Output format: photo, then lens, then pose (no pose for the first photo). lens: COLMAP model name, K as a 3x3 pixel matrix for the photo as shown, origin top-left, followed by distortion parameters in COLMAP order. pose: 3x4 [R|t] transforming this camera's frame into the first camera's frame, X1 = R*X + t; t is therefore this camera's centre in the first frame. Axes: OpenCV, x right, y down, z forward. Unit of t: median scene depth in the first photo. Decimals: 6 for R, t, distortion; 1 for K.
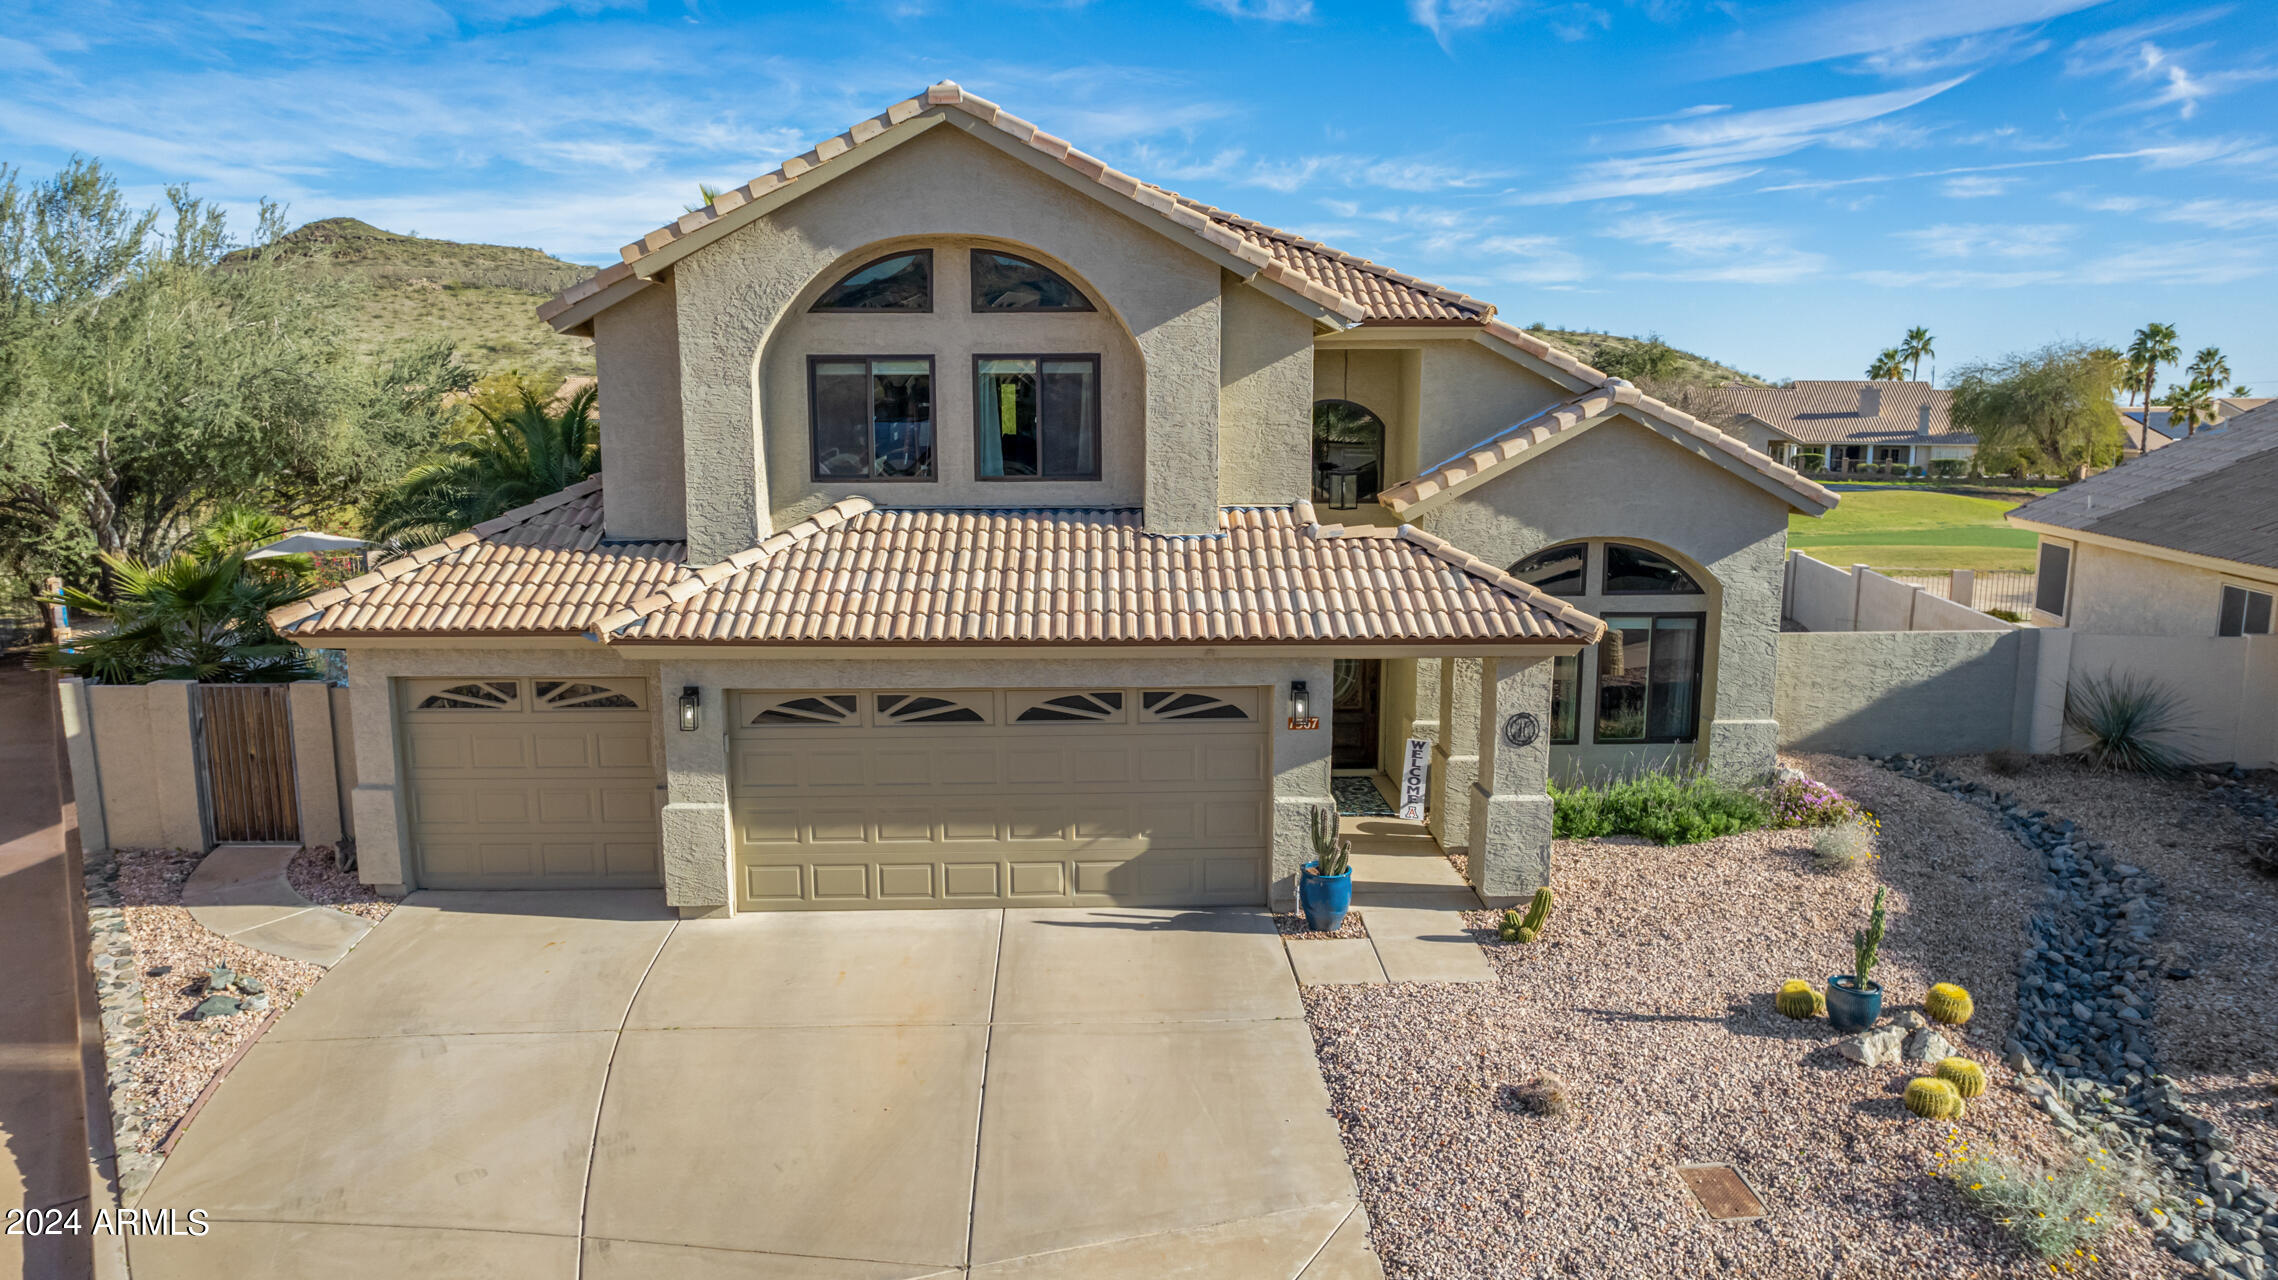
lens RADIAL K [[1545.1, 0, 1153.3], [0, 1545.1, 635.3], [0, 0, 1]] dist [-0.071315, 0.076326]
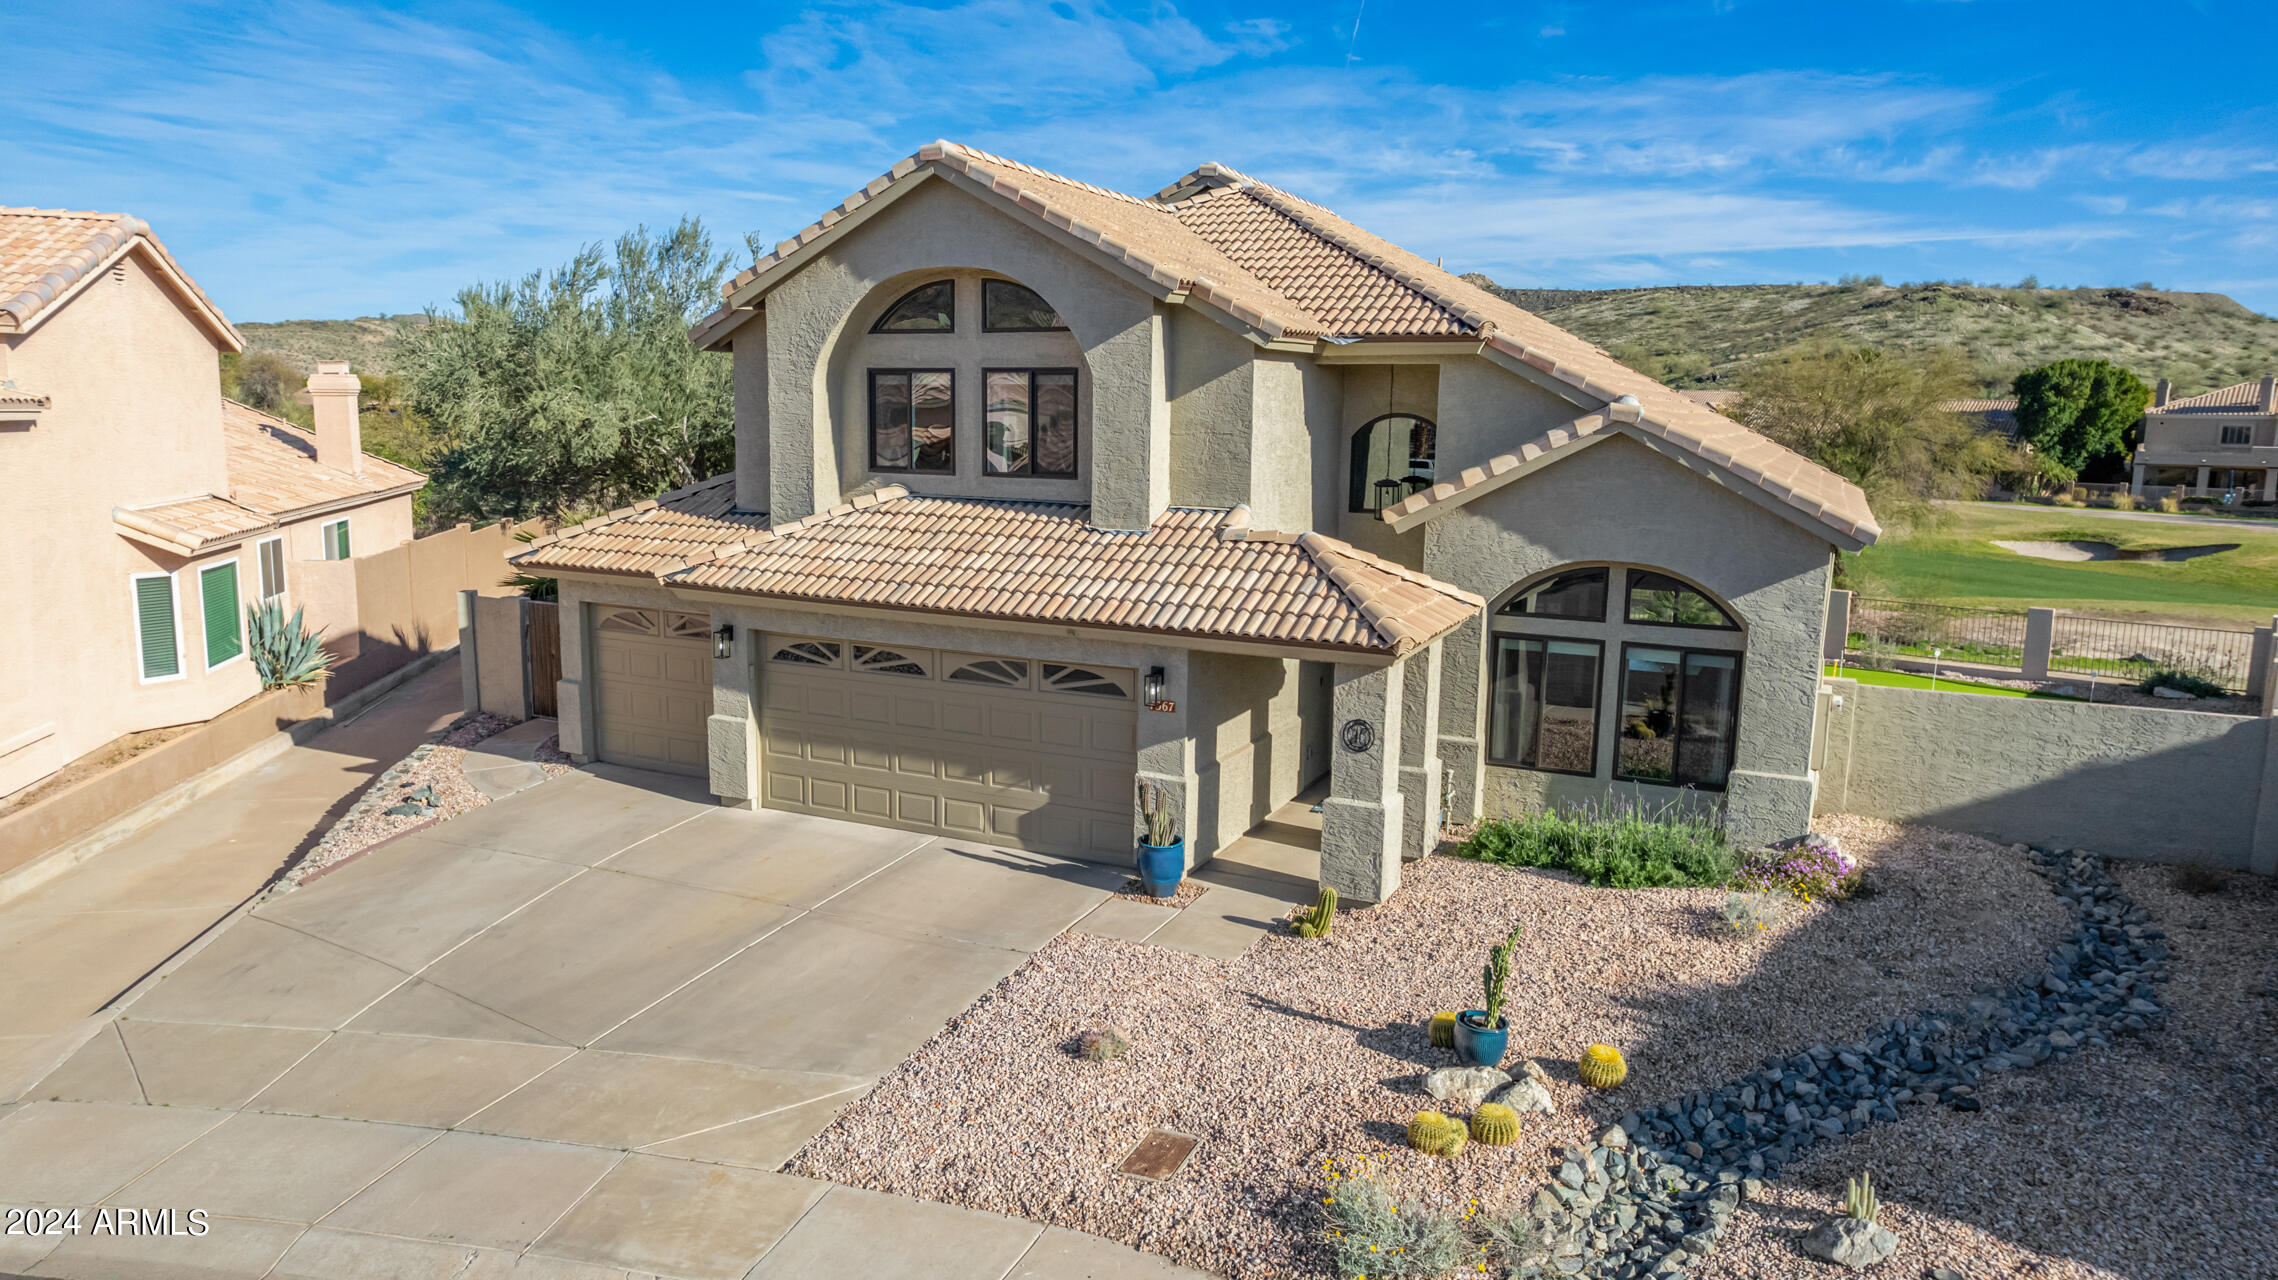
lens RADIAL K [[1545.1, 0, 1153.3], [0, 1545.1, 635.3], [0, 0, 1]] dist [-0.071315, 0.076326]
pose [[0.875848, 0.084709, -0.475095, 0.579088], [-0.089527, 0.995906, 0.012525, -0.005539], [0.474211, 0.031564, 0.879845, 0.032519]]
